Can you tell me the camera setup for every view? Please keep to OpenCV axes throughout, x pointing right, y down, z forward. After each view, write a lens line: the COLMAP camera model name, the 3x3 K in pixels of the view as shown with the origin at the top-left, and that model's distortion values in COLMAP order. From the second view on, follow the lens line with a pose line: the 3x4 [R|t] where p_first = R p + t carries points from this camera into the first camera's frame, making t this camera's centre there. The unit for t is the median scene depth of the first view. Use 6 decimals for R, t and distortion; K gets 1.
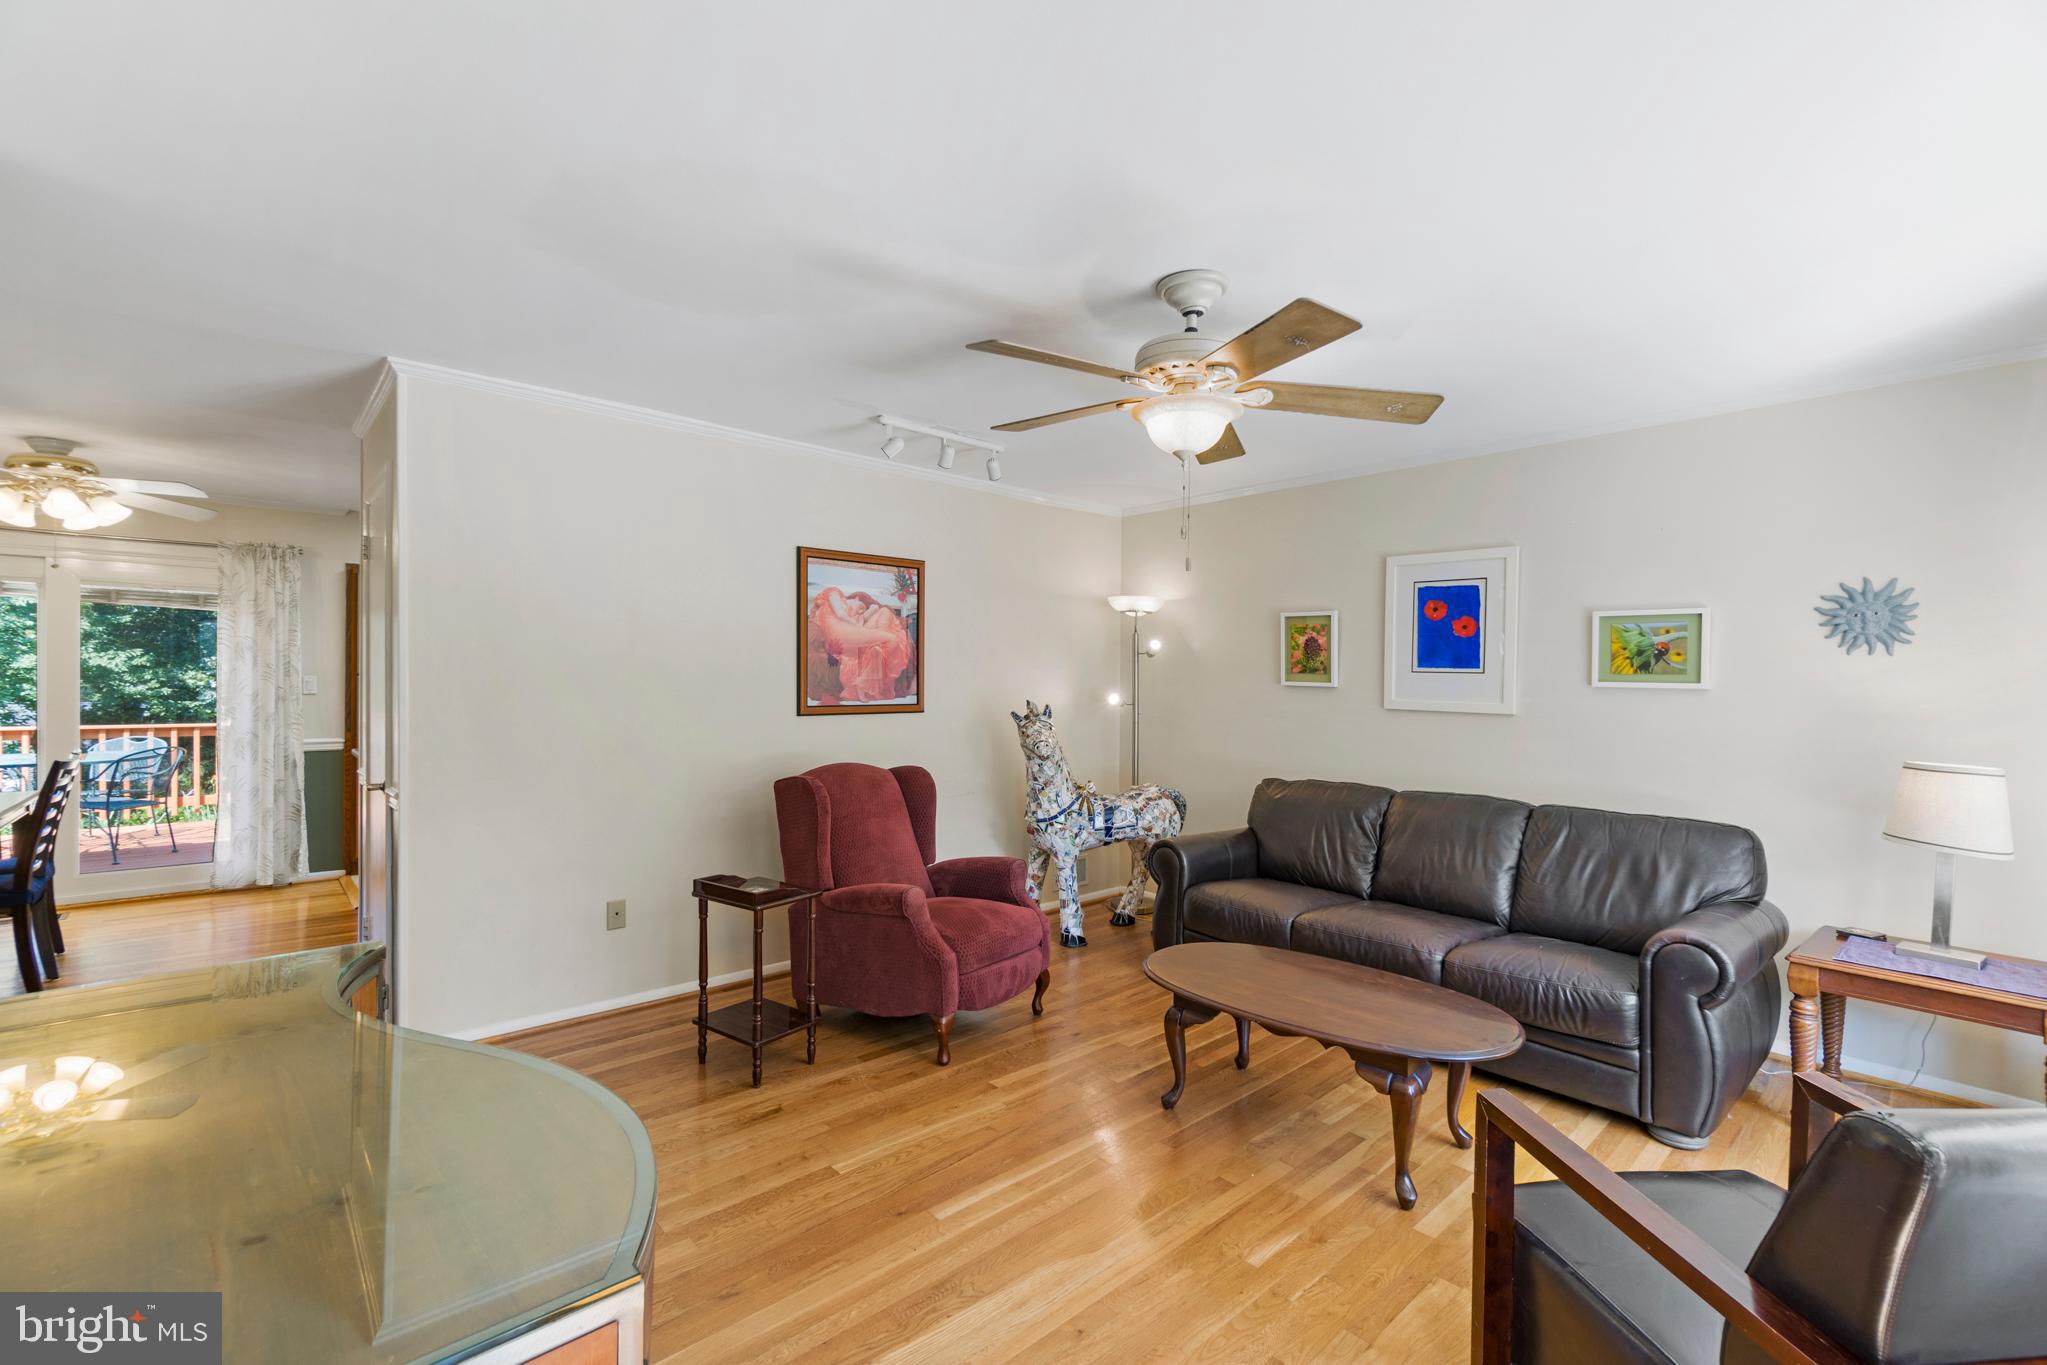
lens RADIAL K [[892.1, 0, 1018.1], [0, 892.1, 682.9], [0, 0, 1]] dist [-0.002922, -0.000354]
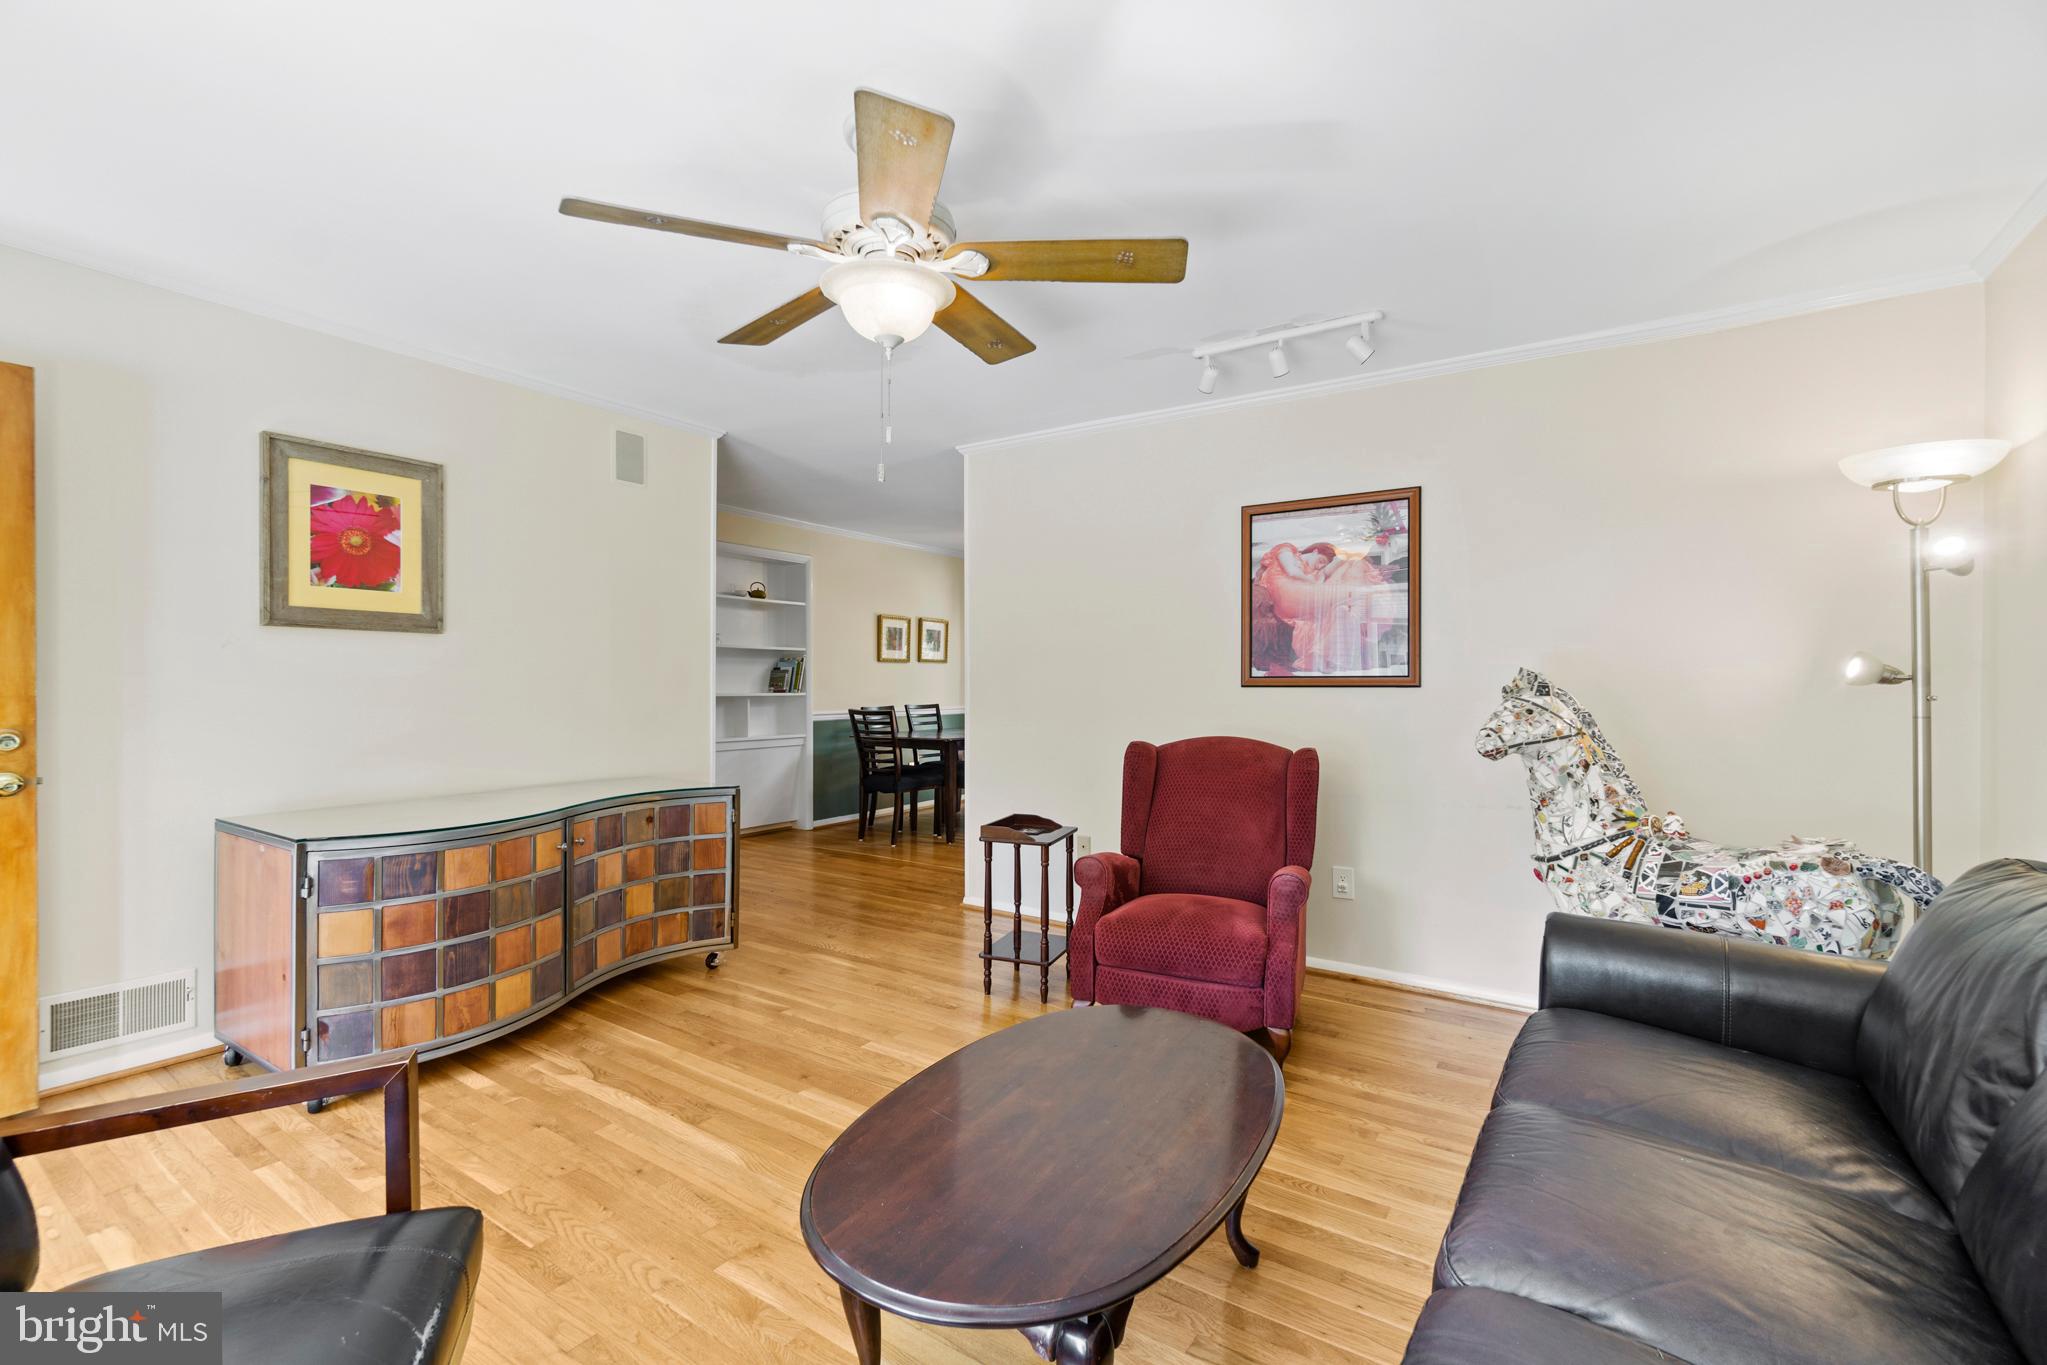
lens RADIAL K [[892.1, 0, 1015.9], [0, 892.1, 683.0], [0, 0, 1]] dist [-0.002922, -0.000354]
pose [[0.234421, -0.001277, -0.972134, 0.577853], [0.001072, 0.999999, -0.001055, 0.031720], [0.972135, -0.000795, 0.234422, 0.516577]]
